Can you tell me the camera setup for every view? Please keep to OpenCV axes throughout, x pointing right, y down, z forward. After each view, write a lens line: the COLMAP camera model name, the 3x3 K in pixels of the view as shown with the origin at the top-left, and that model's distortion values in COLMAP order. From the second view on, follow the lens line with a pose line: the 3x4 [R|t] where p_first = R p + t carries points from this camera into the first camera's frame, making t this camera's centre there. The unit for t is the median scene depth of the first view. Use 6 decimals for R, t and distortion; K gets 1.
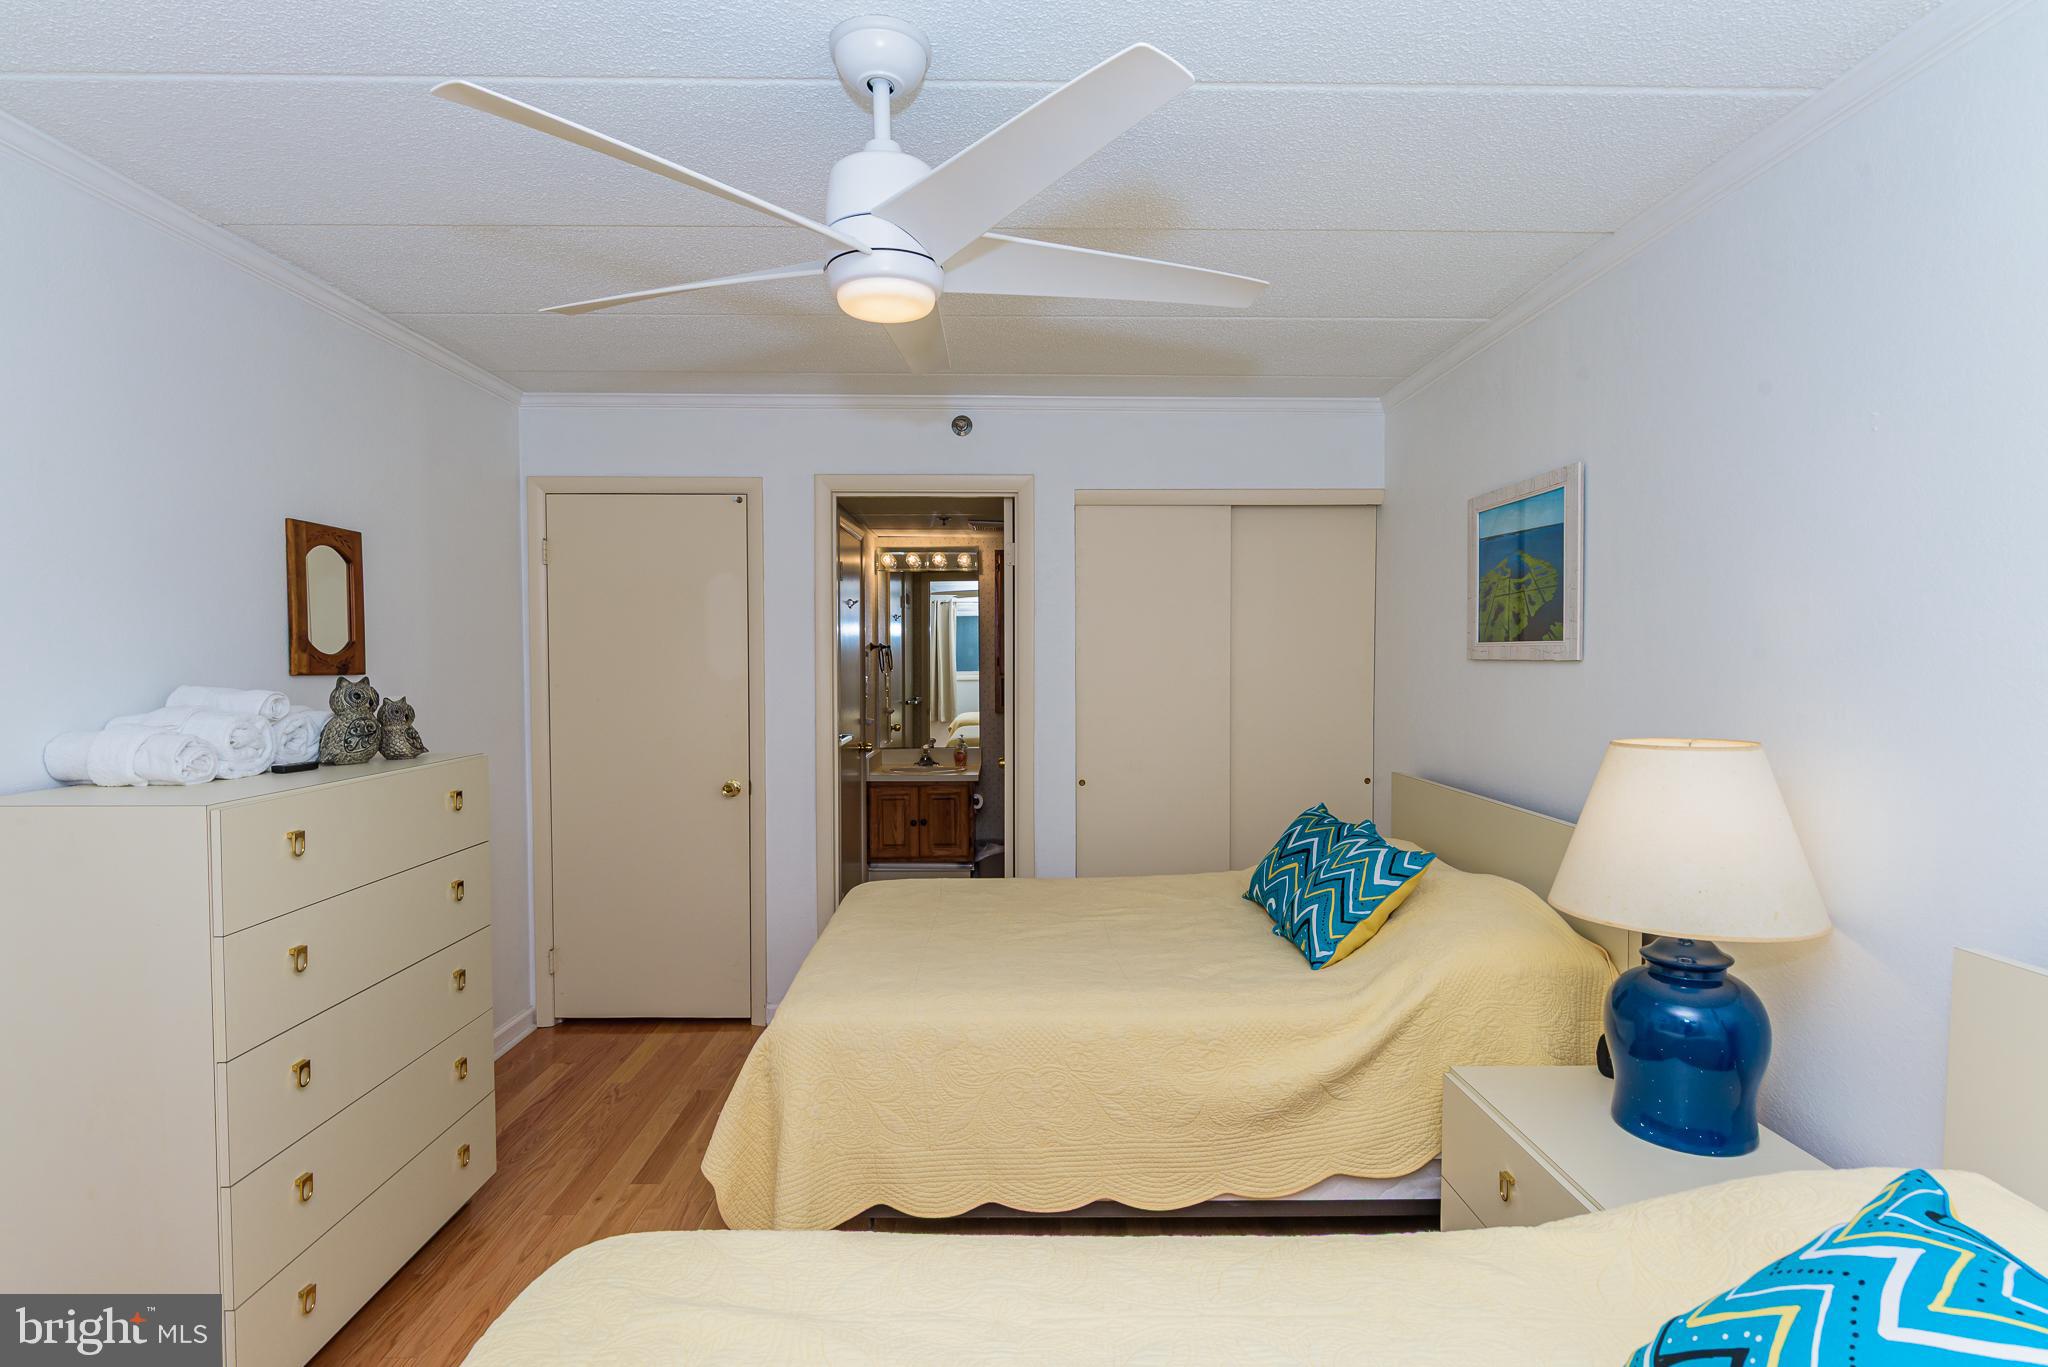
lens RADIAL K [[1080.4, 0, 1046.2], [0, 1080.4, 686.1], [0, 0, 1]] dist [0.004094, -0.000482]
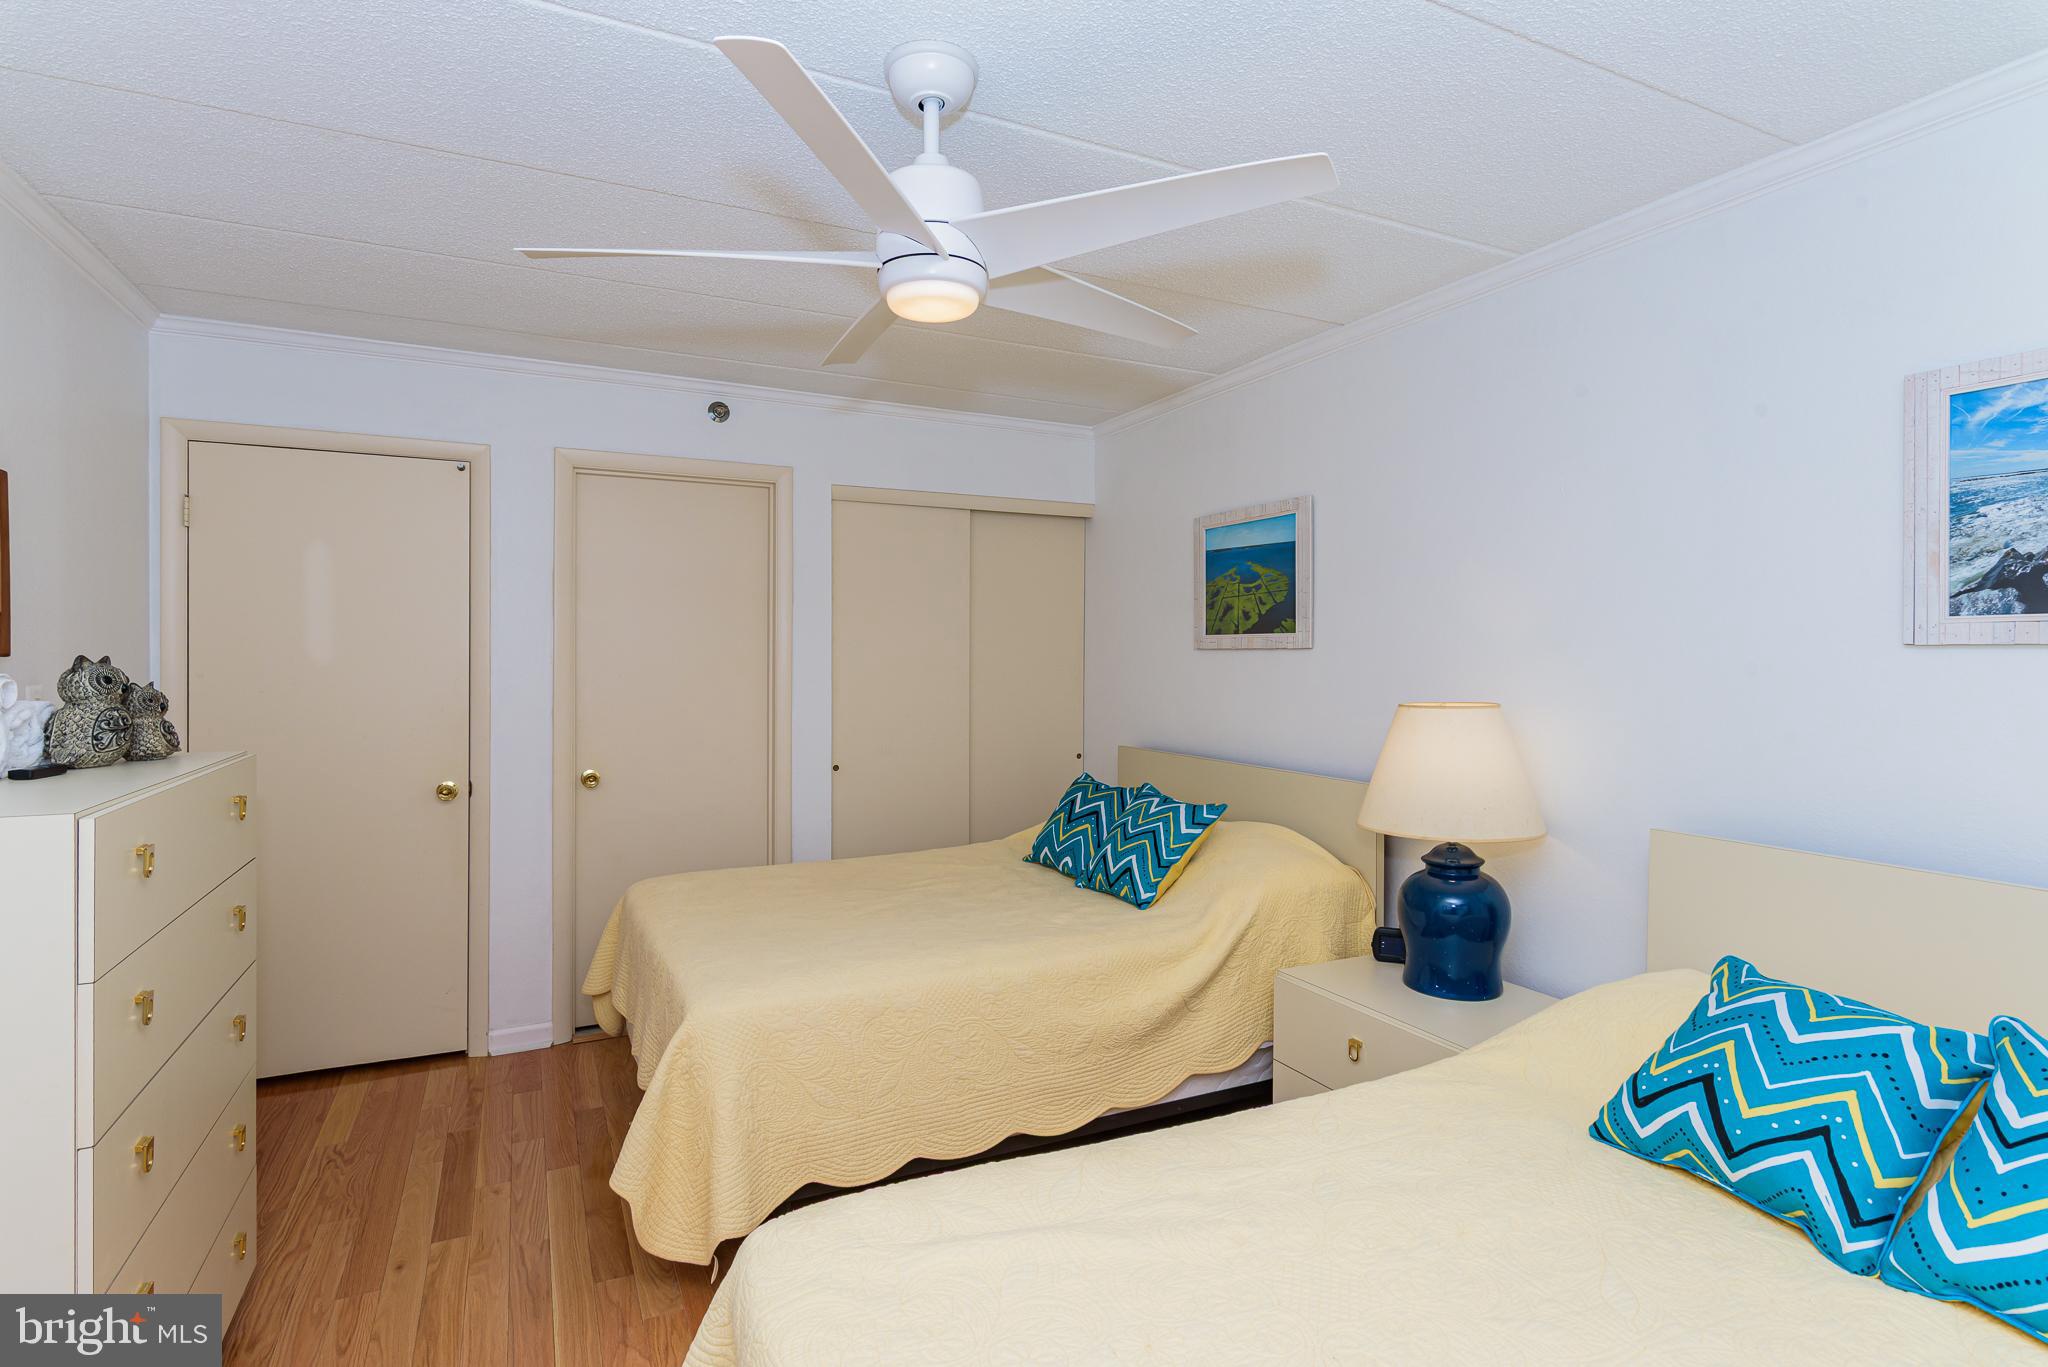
lens RADIAL K [[1038.0, 0, 1060.7], [0, 1038.0, 659.6], [0, 0, 1]] dist [0.001510, 0.000040]
pose [[0.899877, 0.002751, 0.436136, -0.307417], [0.008351, 0.999688, -0.023536, 0.016126], [-0.436064, 0.024822, 0.899573, 0.018275]]
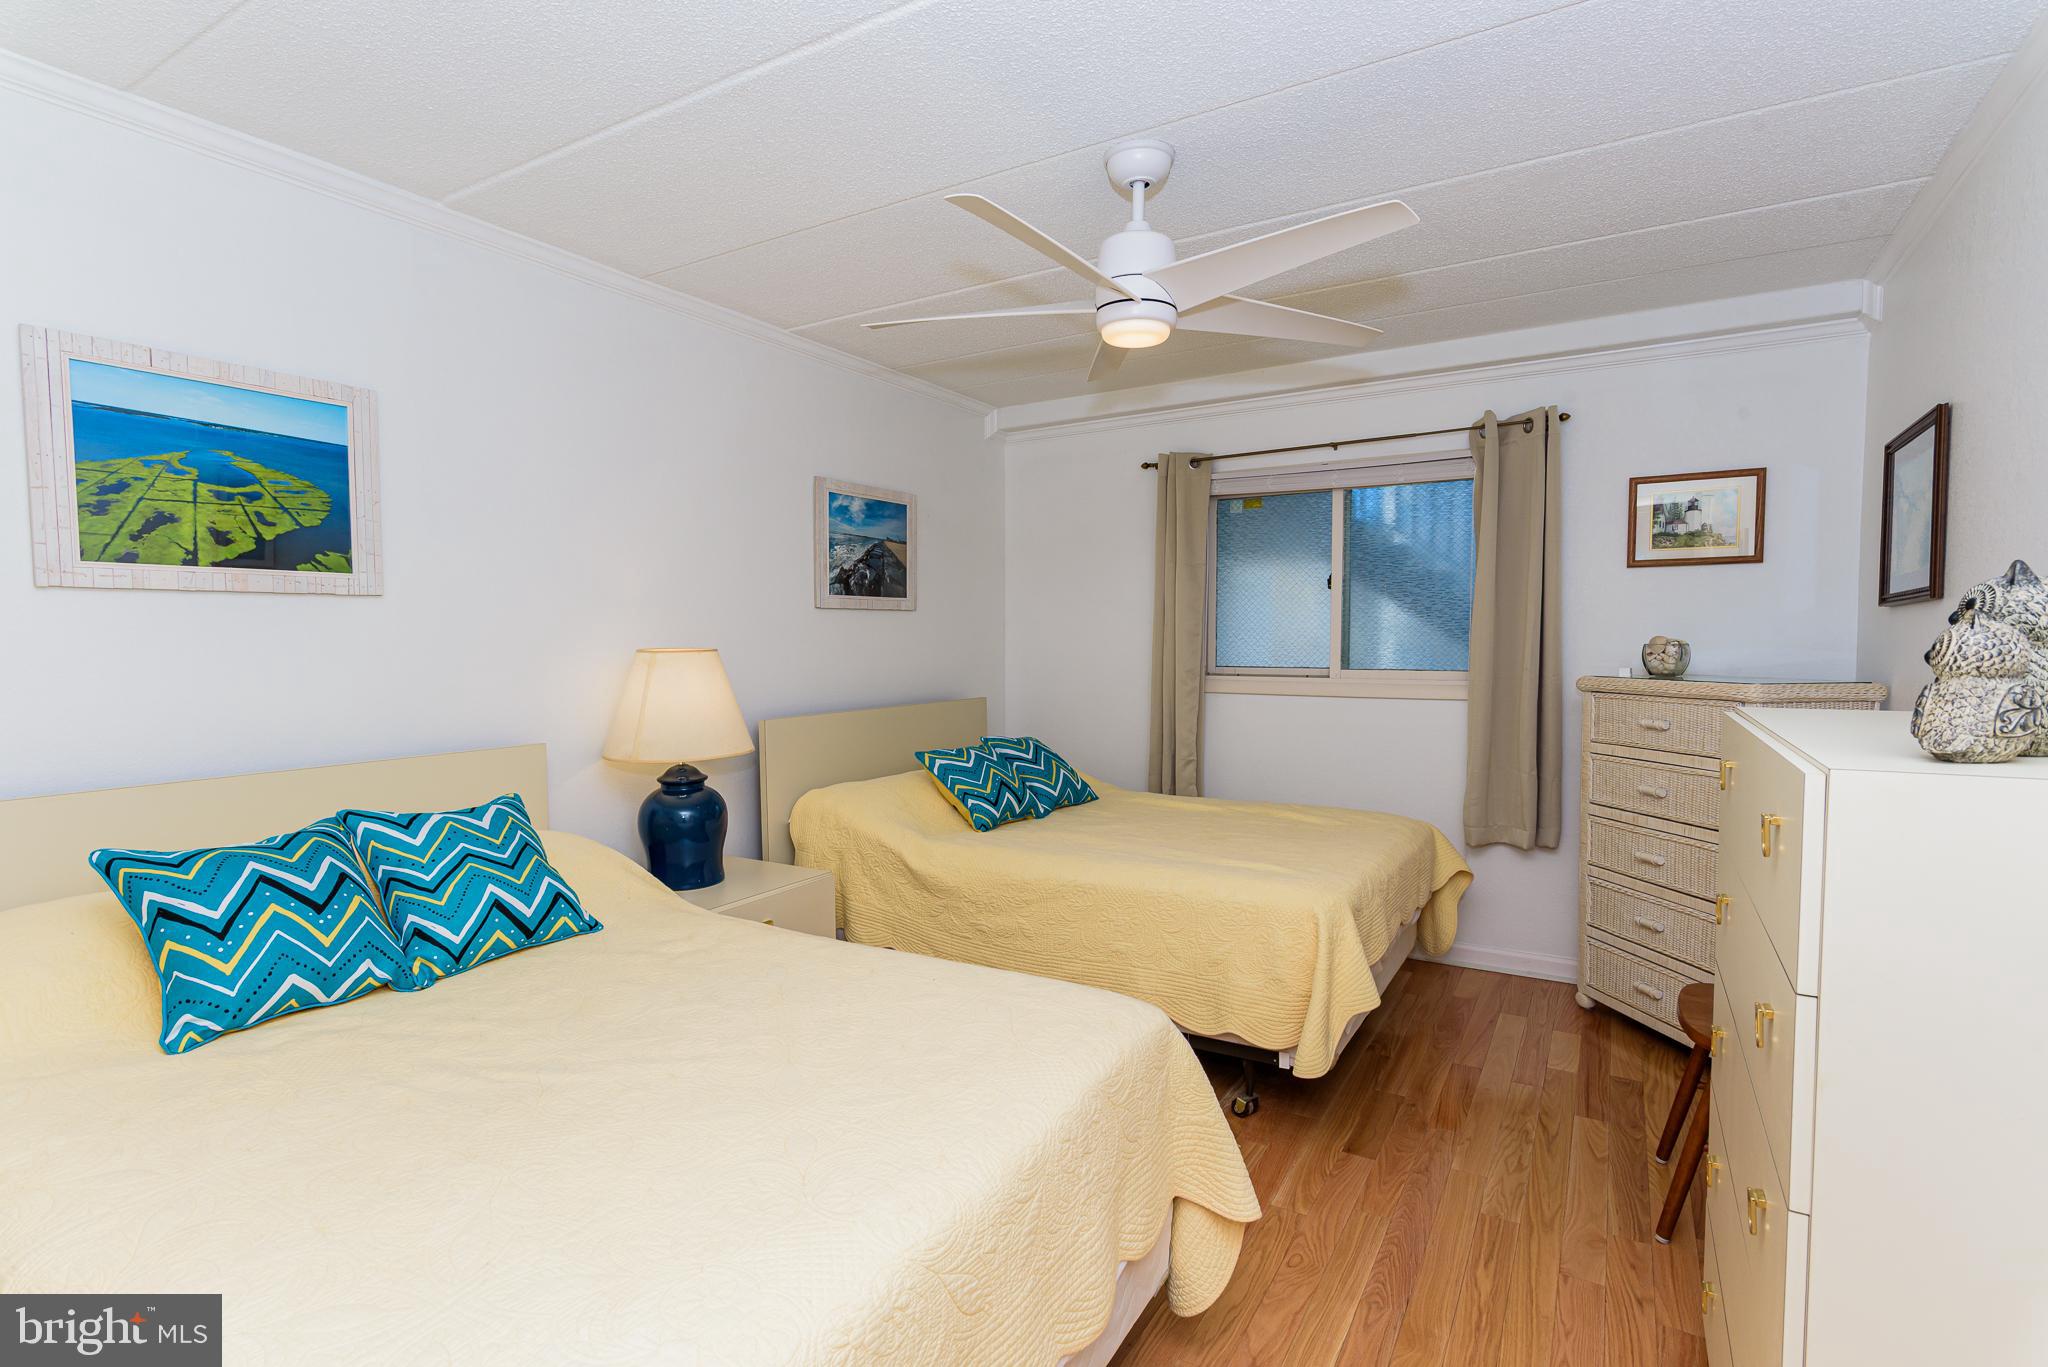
lens RADIAL K [[994.3, 0, 1020.3], [0, 994.3, 691.9], [0, 0, 1]] dist [0.002737, -0.000181]
pose [[-0.843523, -0.024745, 0.536523, -0.471471], [0.024666, 0.996099, 0.084722, 0.001226], [-0.536526, 0.084699, -0.839622, 1.423754]]
